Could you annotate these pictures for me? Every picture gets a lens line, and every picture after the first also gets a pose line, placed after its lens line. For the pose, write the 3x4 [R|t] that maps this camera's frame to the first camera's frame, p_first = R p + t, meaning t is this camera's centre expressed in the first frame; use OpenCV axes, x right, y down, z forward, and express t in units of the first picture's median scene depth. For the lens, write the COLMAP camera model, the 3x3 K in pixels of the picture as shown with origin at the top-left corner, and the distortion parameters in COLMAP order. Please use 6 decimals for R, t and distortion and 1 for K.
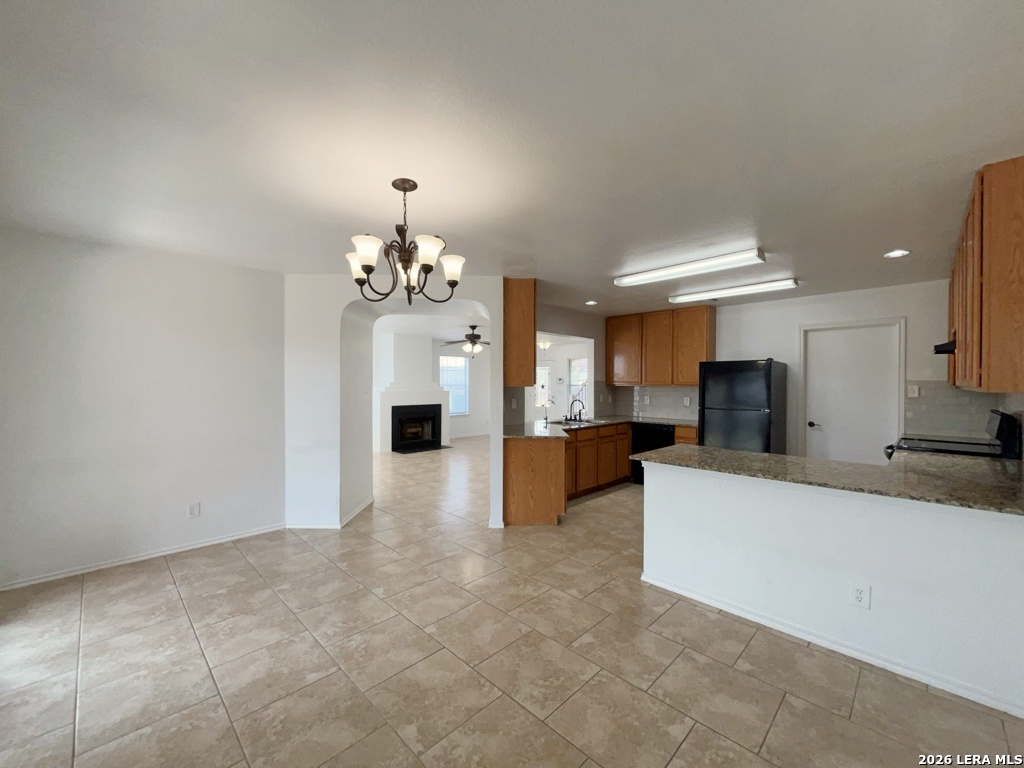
lens RADIAL K [[413.8, 0, 516.9], [0, 413.8, 385.9], [0, 0, 1]] dist [-0.002873, -0.000116]
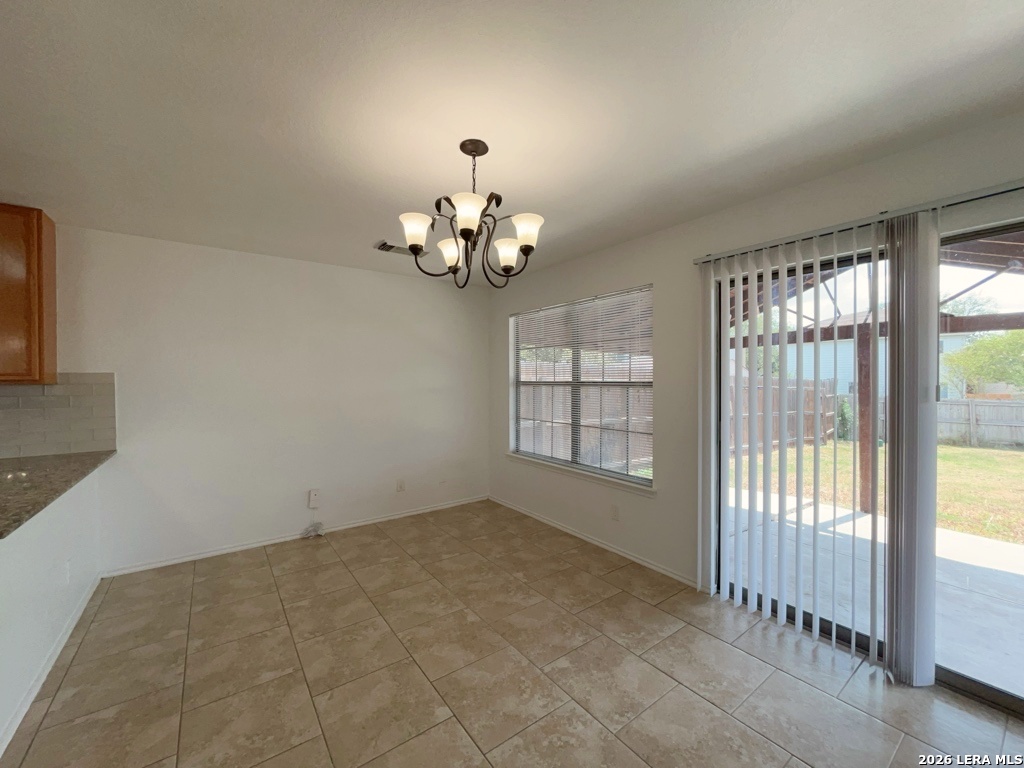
lens RADIAL K [[413.8, 0, 513.1], [0, 413.8, 387.2], [0, 0, 1]] dist [-0.002873, -0.000116]
pose [[-0.986021, -0.003372, 0.166586, -0.537755], [0.000233, 0.999766, 0.021615, -0.000412], [-0.166620, 0.021352, -0.985790, 2.005292]]
